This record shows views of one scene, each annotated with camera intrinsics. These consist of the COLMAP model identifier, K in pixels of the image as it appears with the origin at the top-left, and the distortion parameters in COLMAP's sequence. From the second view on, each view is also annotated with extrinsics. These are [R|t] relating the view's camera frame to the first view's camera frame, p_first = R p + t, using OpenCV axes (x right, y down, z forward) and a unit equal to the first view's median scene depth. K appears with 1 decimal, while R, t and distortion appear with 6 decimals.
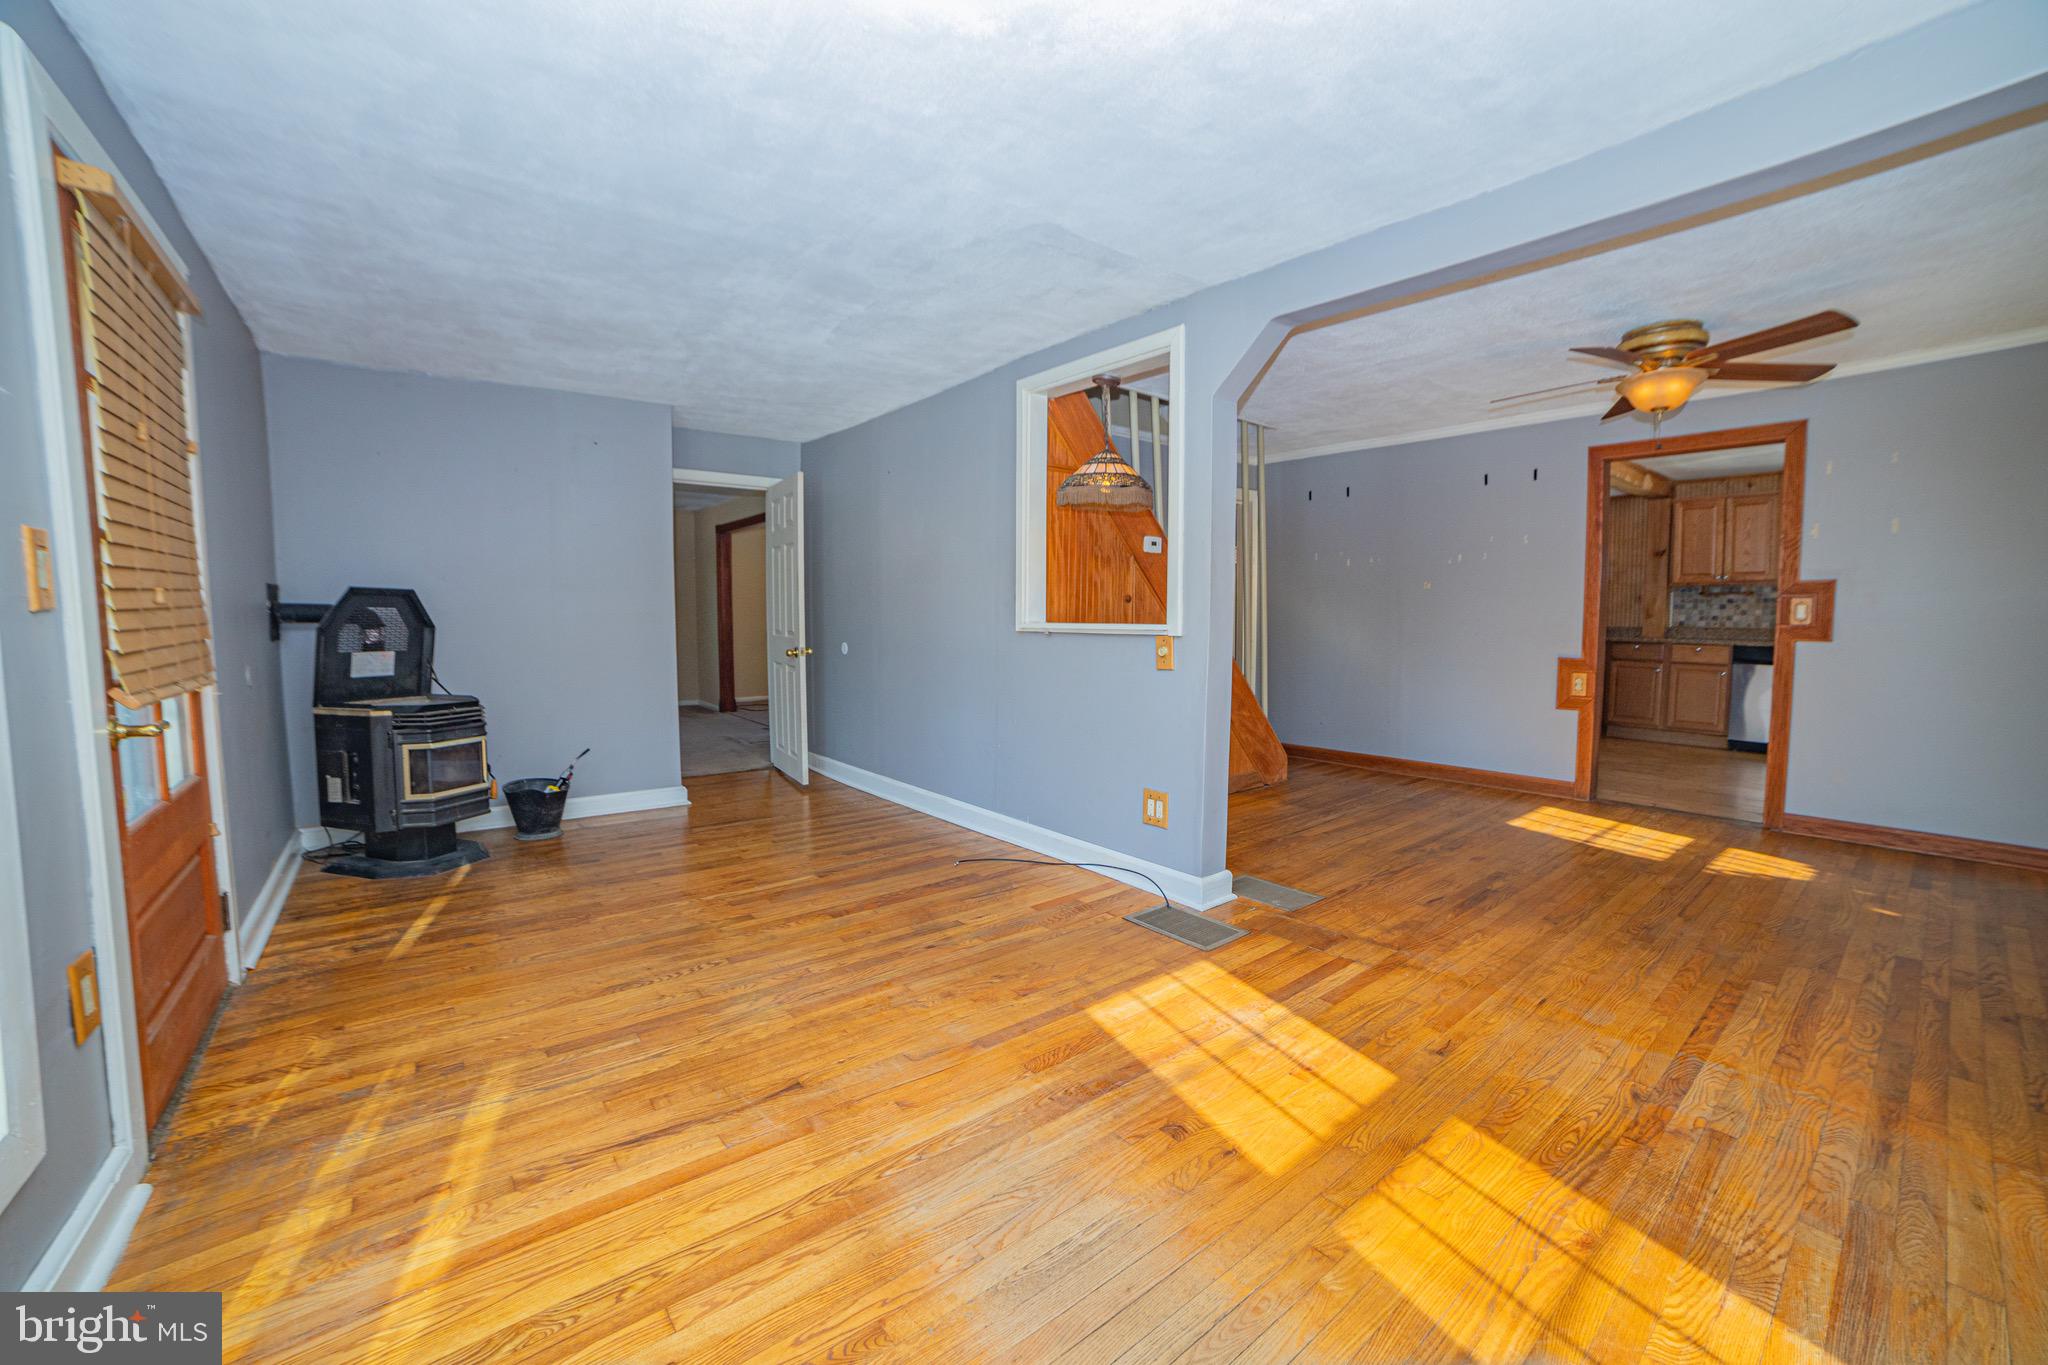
lens RADIAL K [[818.4, 0, 1032.0], [0, 818.4, 674.4], [0, 0, 1]] dist [-0.110551, 0.038521]
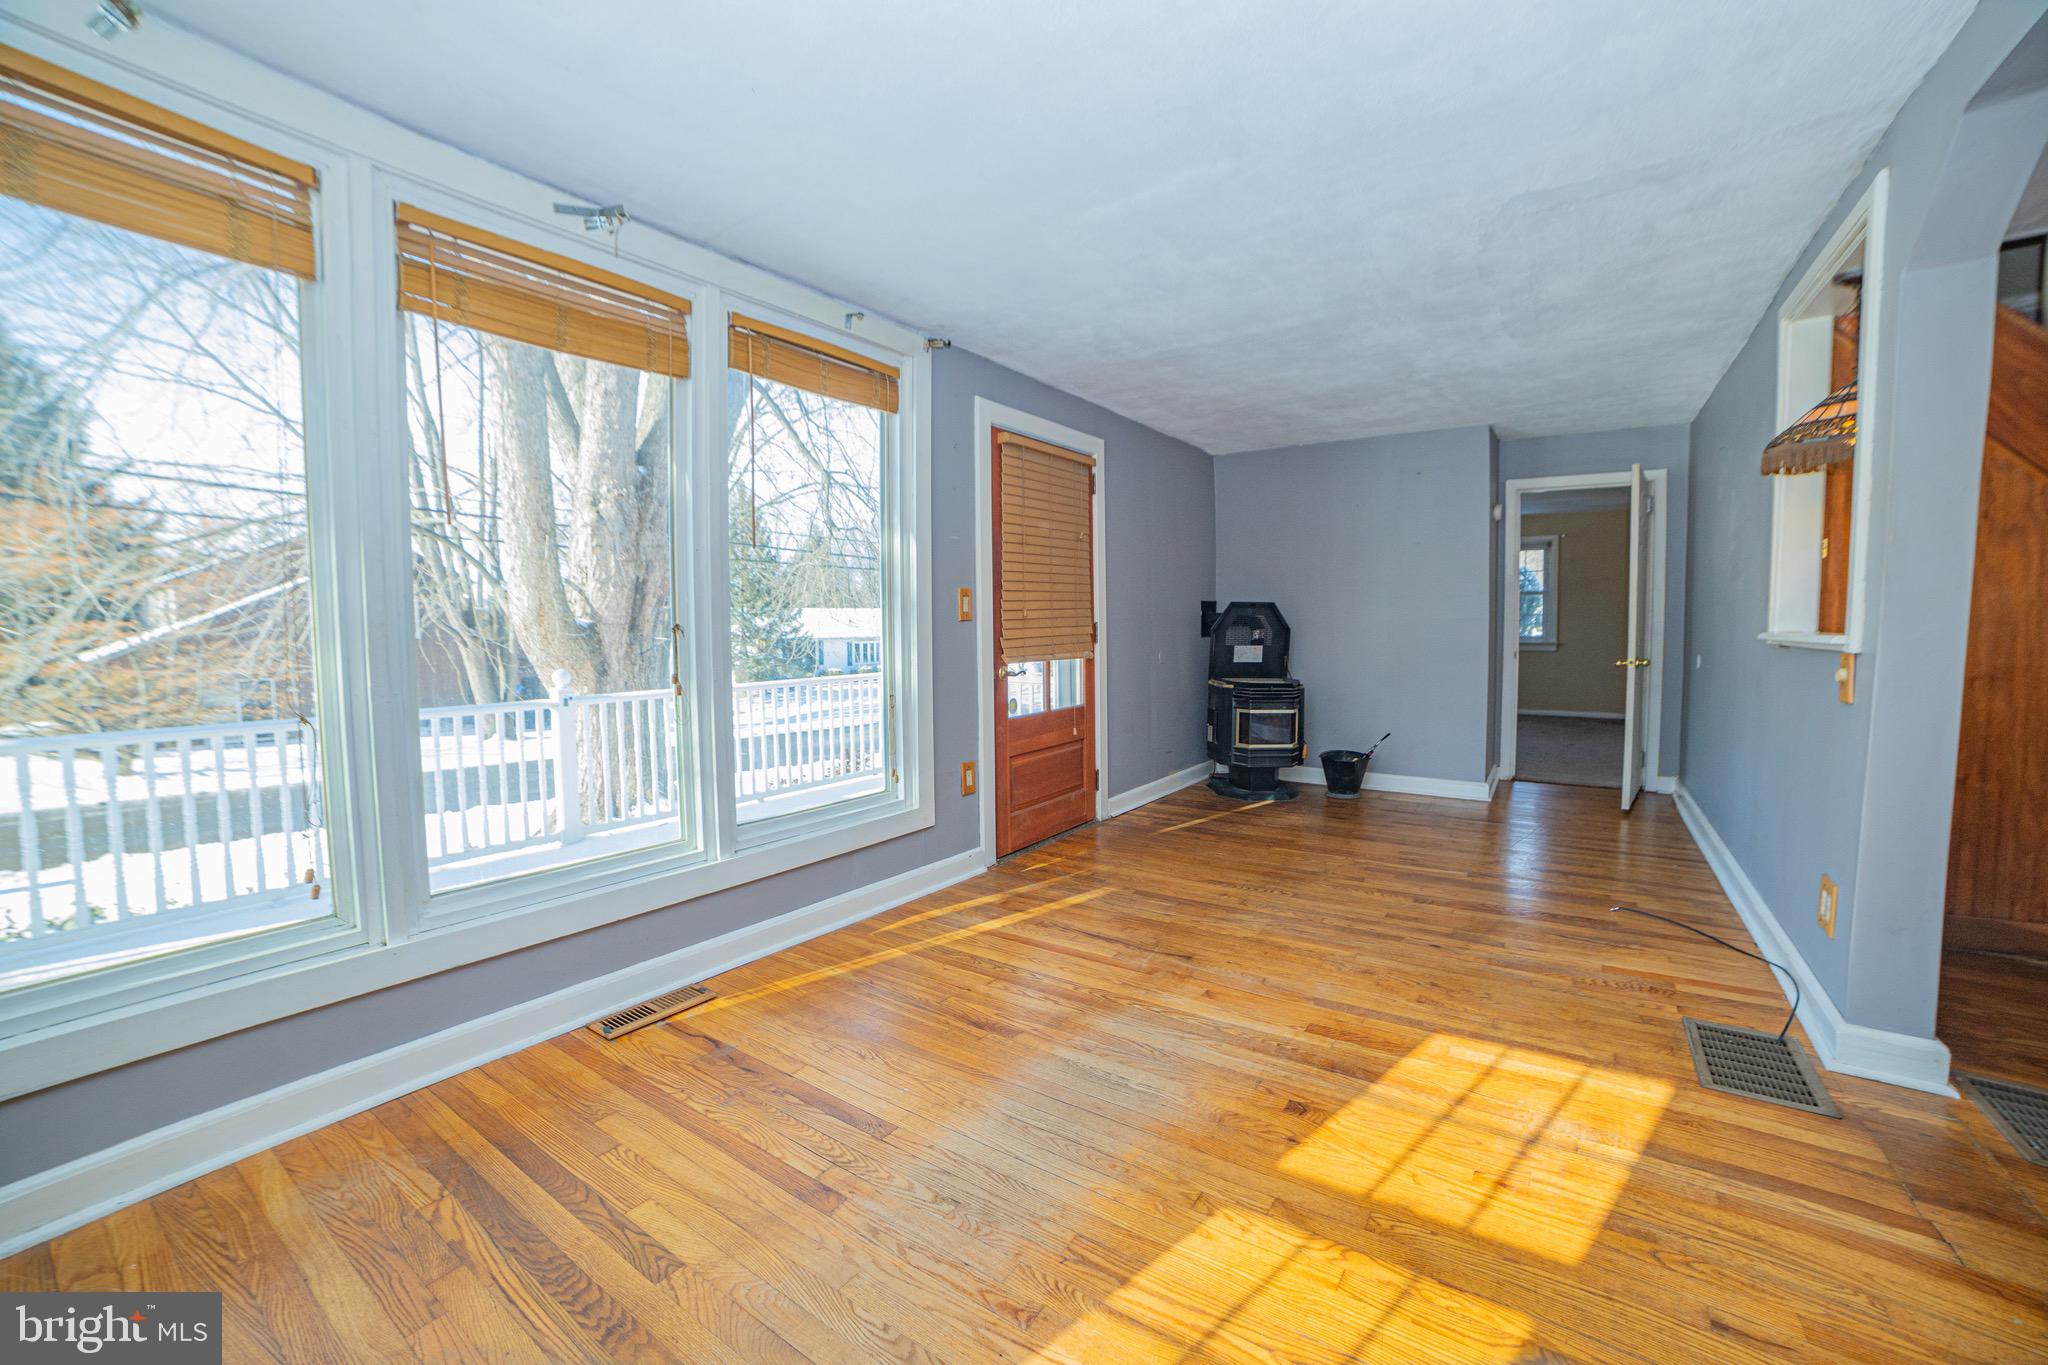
lens RADIAL K [[818.4, 0, 1032.0], [0, 818.4, 674.4], [0, 0, 1]] dist [-0.110551, 0.038521]
pose [[0.285784, 0.056793, -0.956610, 0.769917], [-0.061373, 0.997278, 0.040872, -0.018150], [0.956327, 0.047030, 0.288491, 0.238951]]
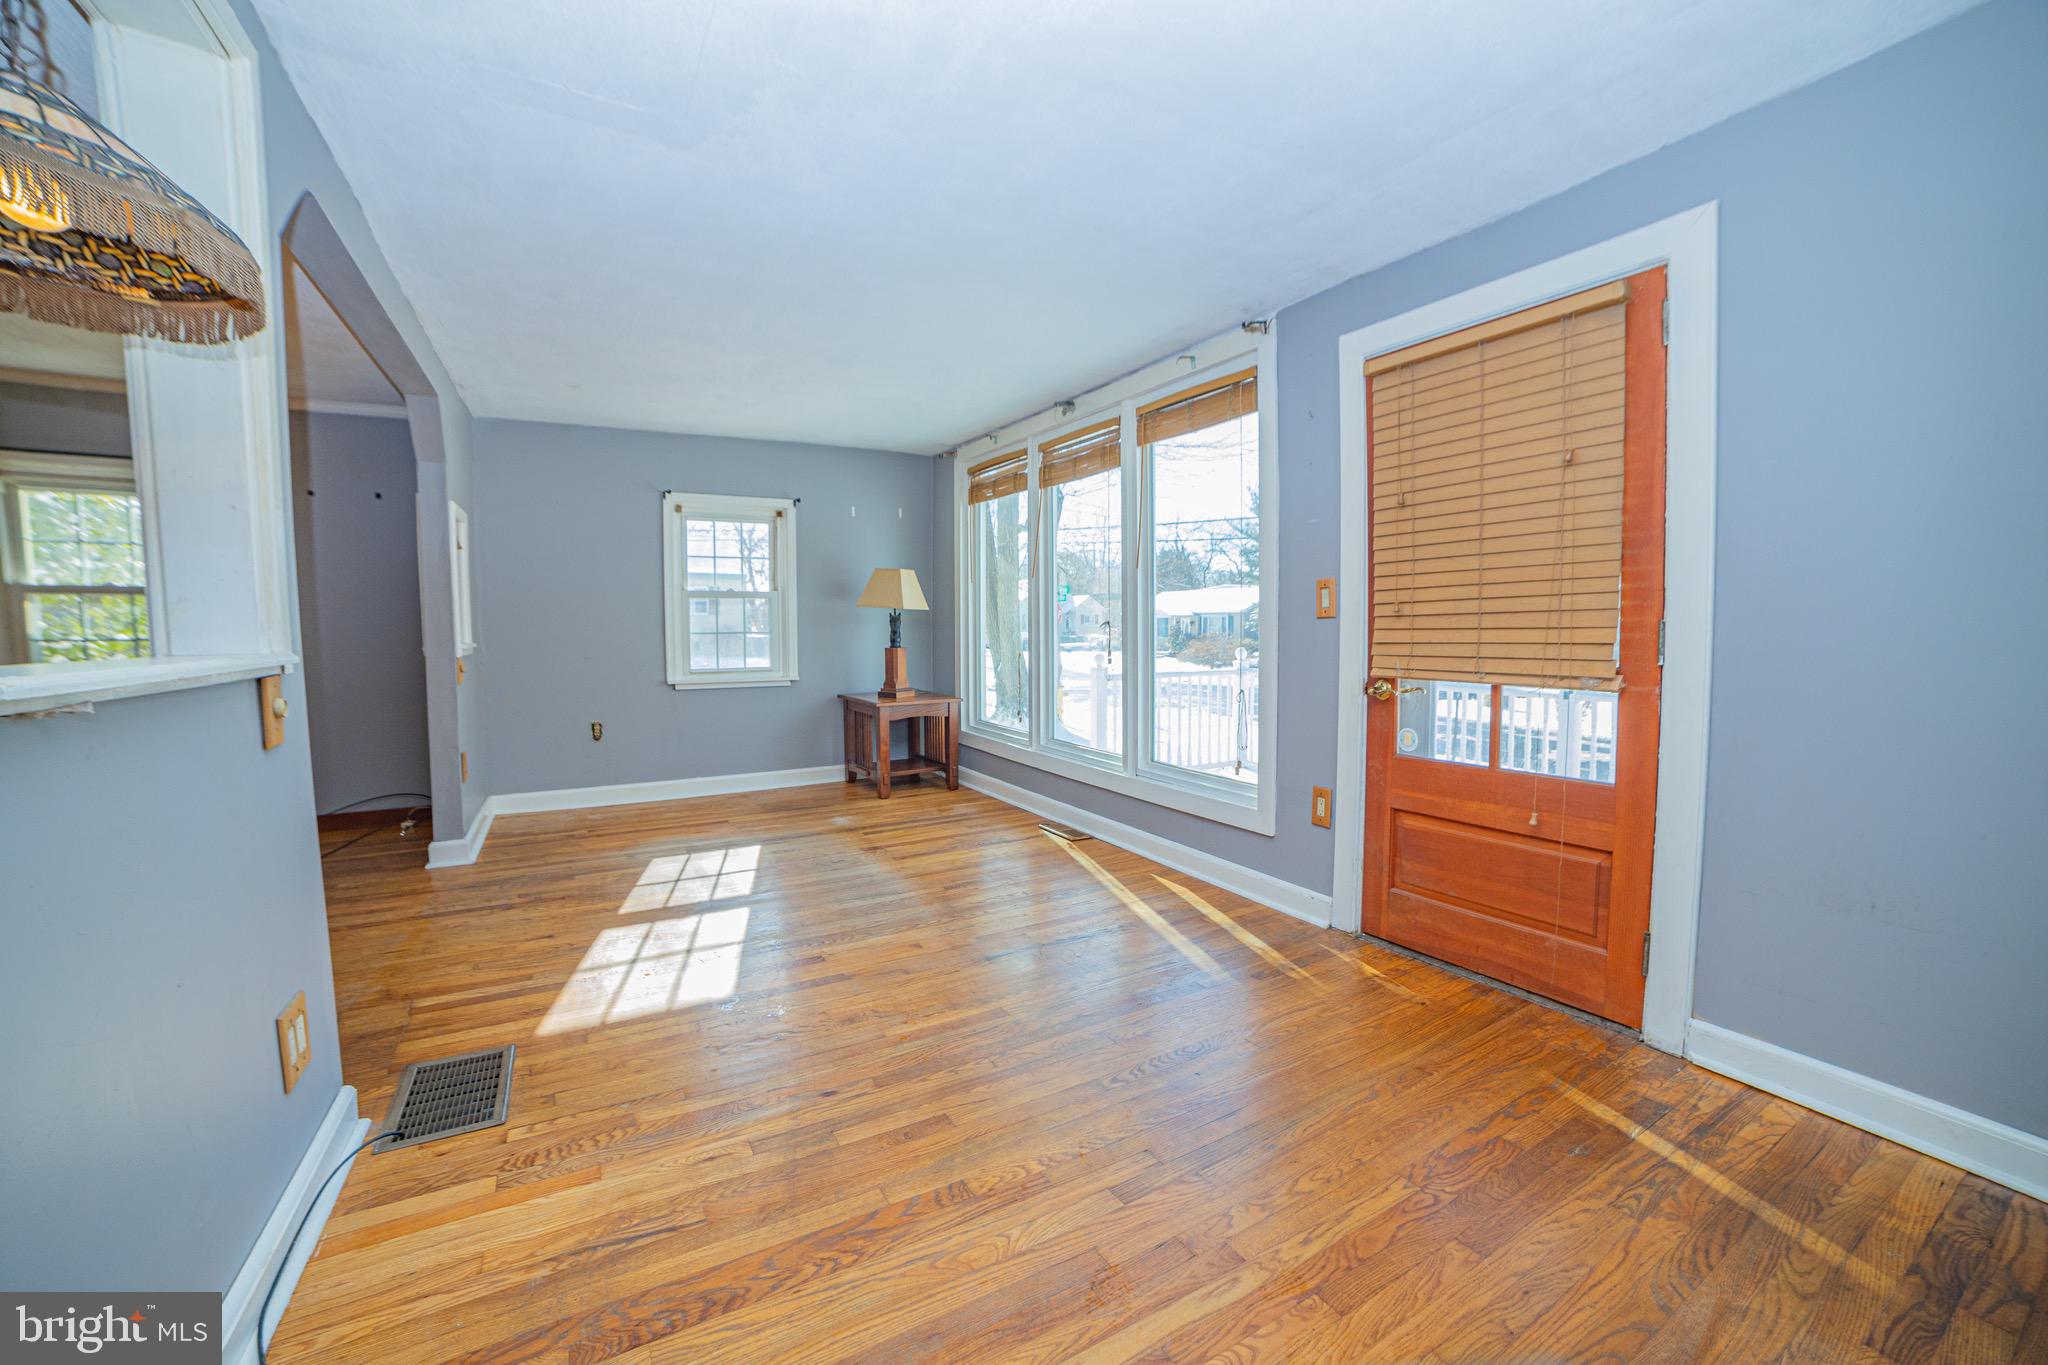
lens RADIAL K [[818.4, 0, 1032.0], [0, 818.4, 674.4], [0, 0, 1]] dist [-0.110551, 0.038521]
pose [[-0.988714, -0.004337, 0.149754, -0.467315], [0.016218, 0.990608, 0.135765, -0.138005], [-0.148936, 0.136661, -0.979358, 1.853451]]
